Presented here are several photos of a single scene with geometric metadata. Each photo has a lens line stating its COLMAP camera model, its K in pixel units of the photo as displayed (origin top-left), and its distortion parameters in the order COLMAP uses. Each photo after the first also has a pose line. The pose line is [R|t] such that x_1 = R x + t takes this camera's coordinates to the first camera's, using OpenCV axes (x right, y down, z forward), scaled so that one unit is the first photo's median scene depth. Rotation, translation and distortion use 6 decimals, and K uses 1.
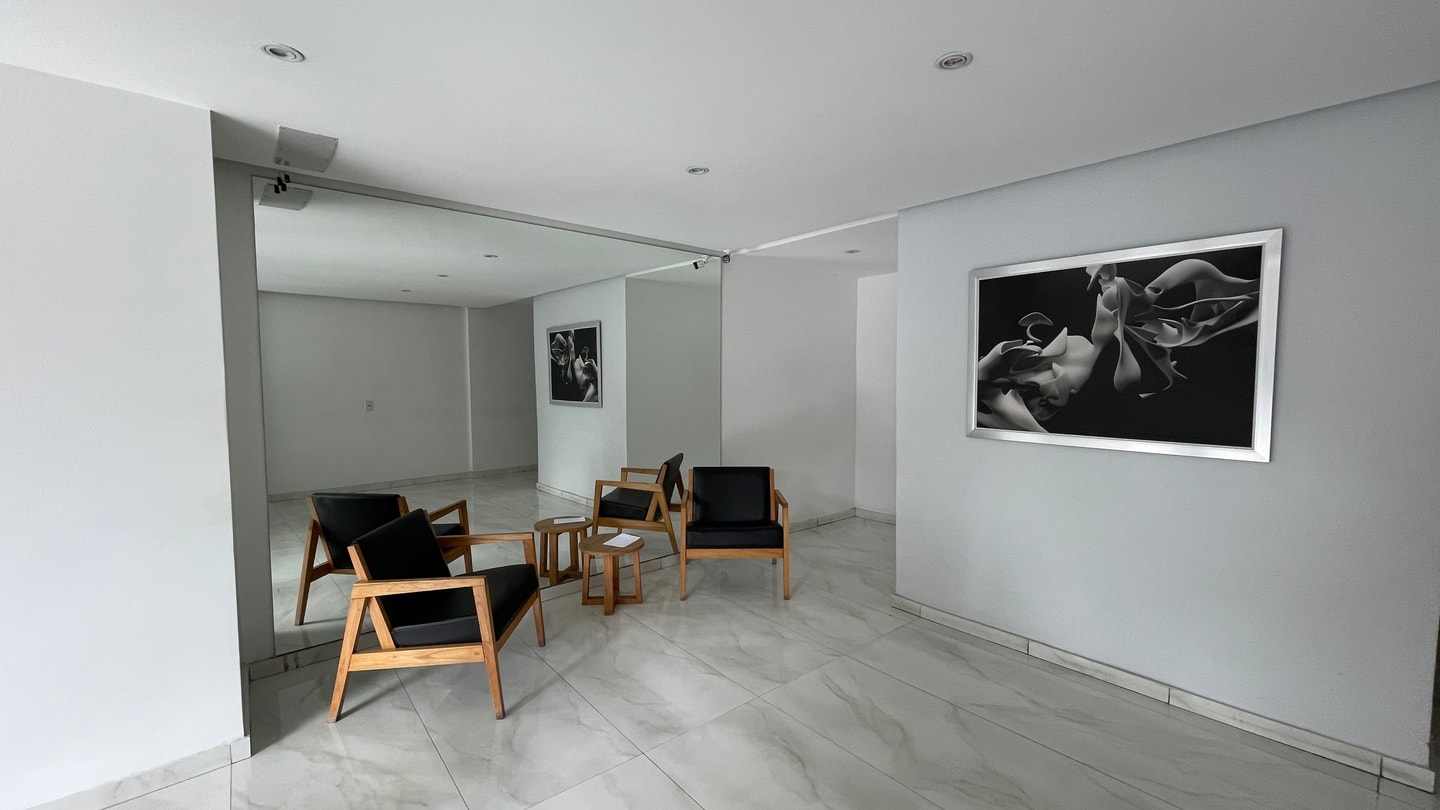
lens RADIAL K [[582.3, 0, 719.8], [0, 582.3, 404.5], [0, 0, 1]] dist [-0.004085, 0.000348]
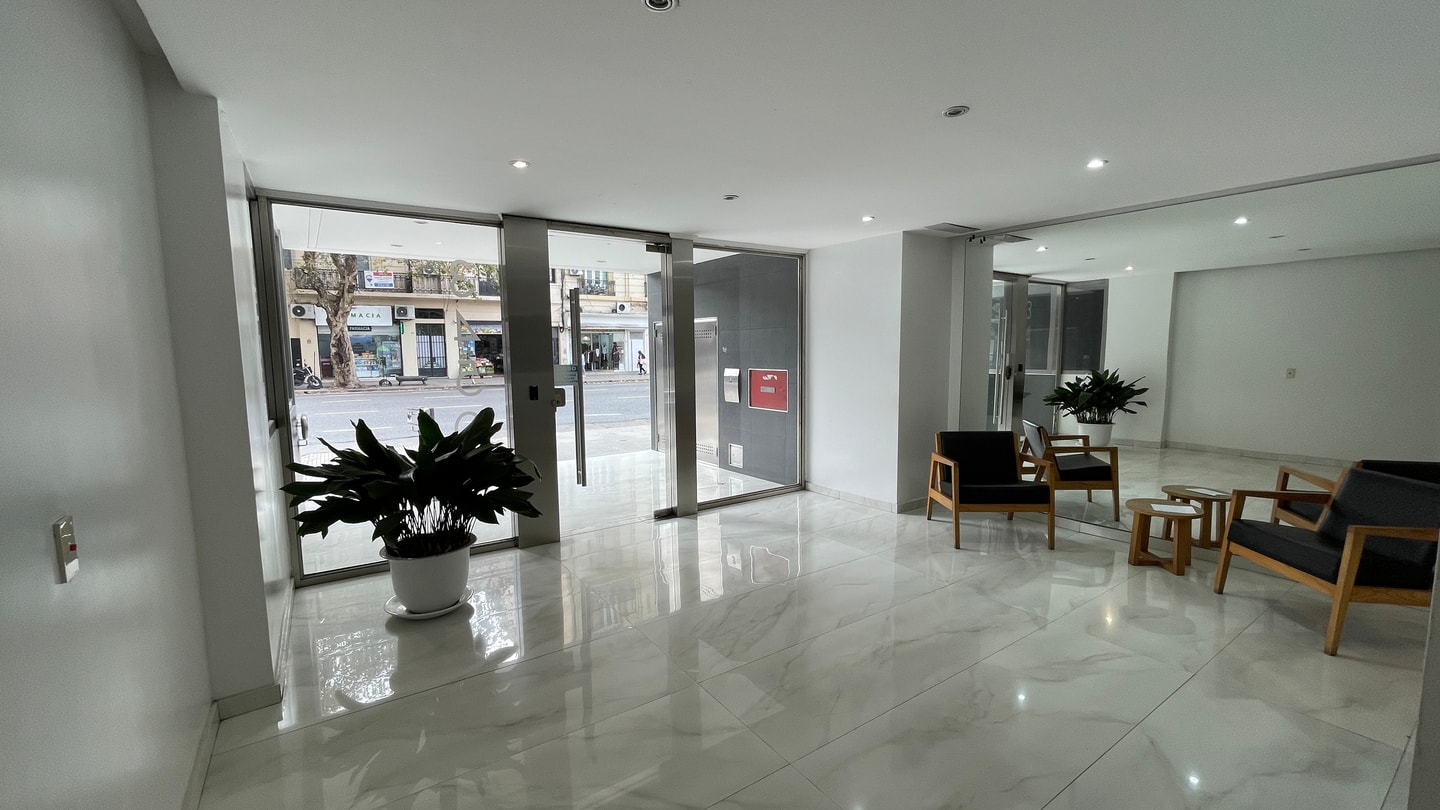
lens RADIAL K [[582.3, 0, 724.5], [0, 582.3, 406.8], [0, 0, 1]] dist [-0.004085, 0.000348]
pose [[-0.087878, 0.111470, -0.989875, 1.148186], [-0.037041, 0.992666, 0.115072, -0.047846], [0.995442, 0.046779, -0.083104, 0.363642]]
